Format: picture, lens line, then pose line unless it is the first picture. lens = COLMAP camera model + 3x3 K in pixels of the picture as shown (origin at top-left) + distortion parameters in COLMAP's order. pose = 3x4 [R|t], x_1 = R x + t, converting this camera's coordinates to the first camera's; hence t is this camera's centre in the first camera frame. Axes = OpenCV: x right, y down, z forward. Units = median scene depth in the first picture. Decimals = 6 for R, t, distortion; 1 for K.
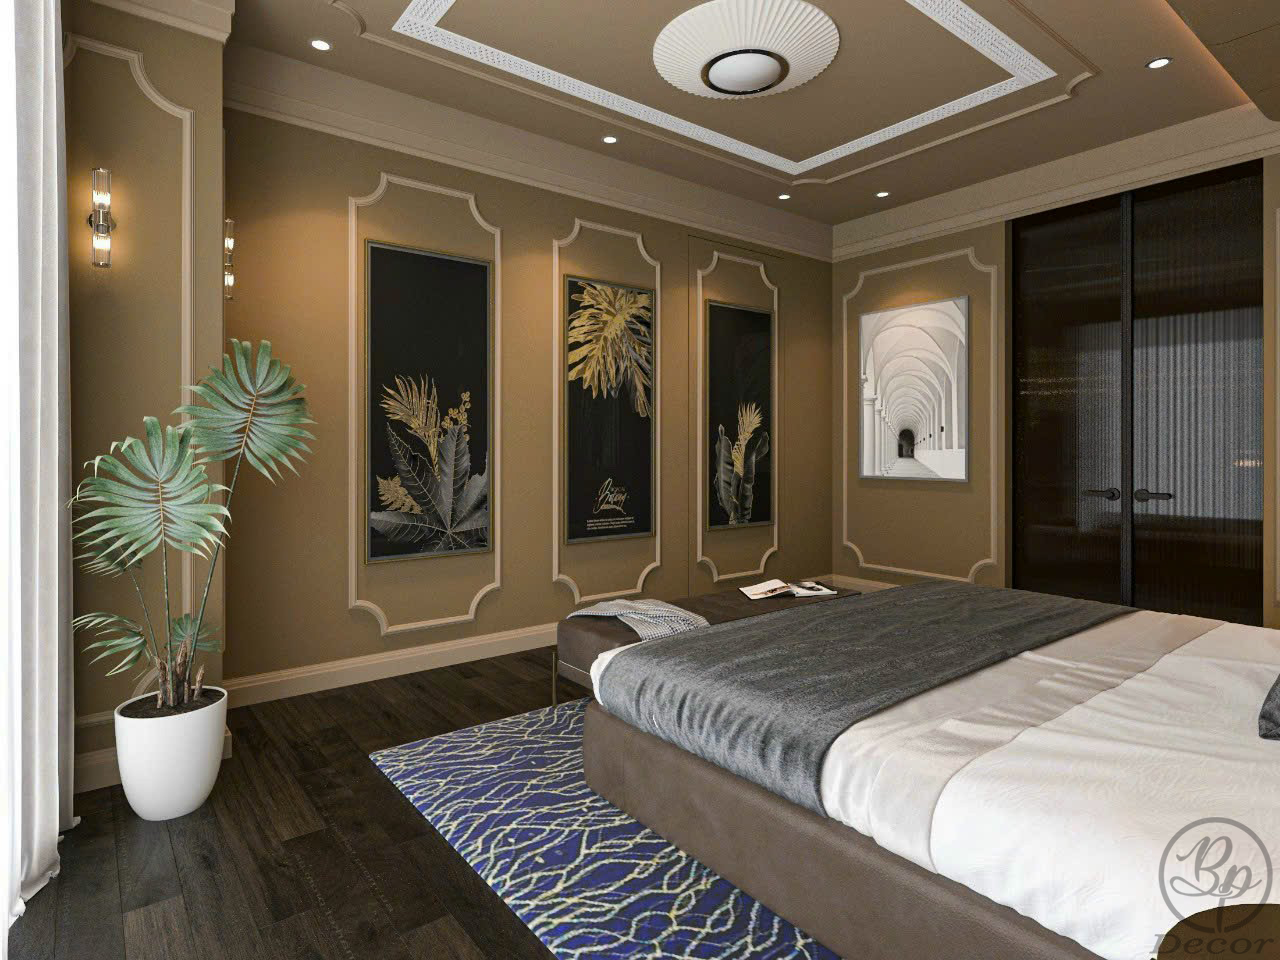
lens RADIAL K [[712.0, 0, 642.9], [0, 712.0, 451.2], [0, 0, 1]] dist [-0.002004, 0.000305]
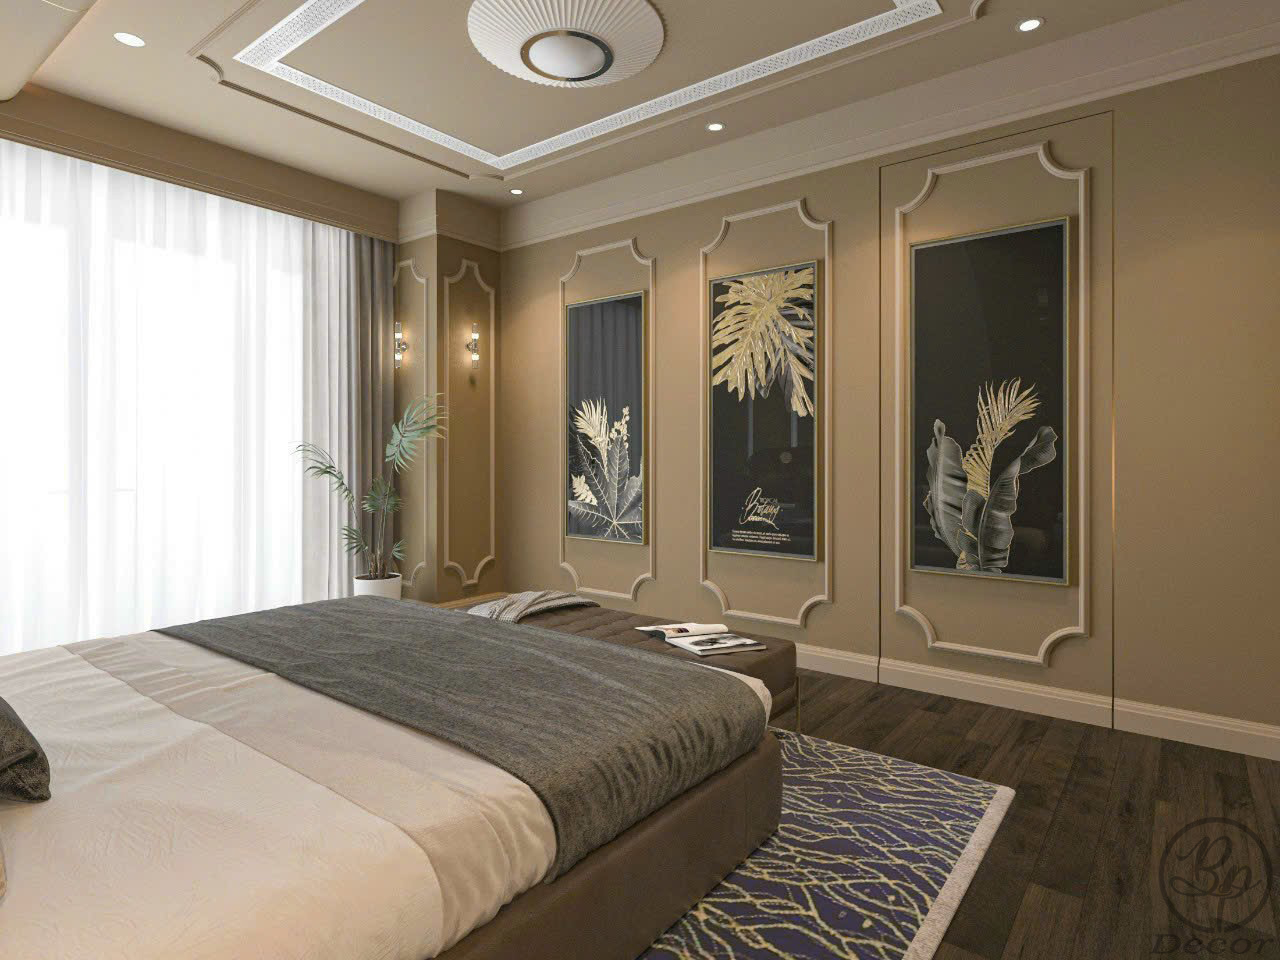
lens RADIAL K [[718.4, 0, 643.0], [0, 718.4, 452.4], [0, 0, 1]] dist [0.002934, -0.000175]
pose [[0.250481, -0.001788, -0.968120, 0.805928], [-0.003431, 0.999990, -0.002734, -0.003595], [0.968116, 0.004007, 0.250472, 0.634109]]
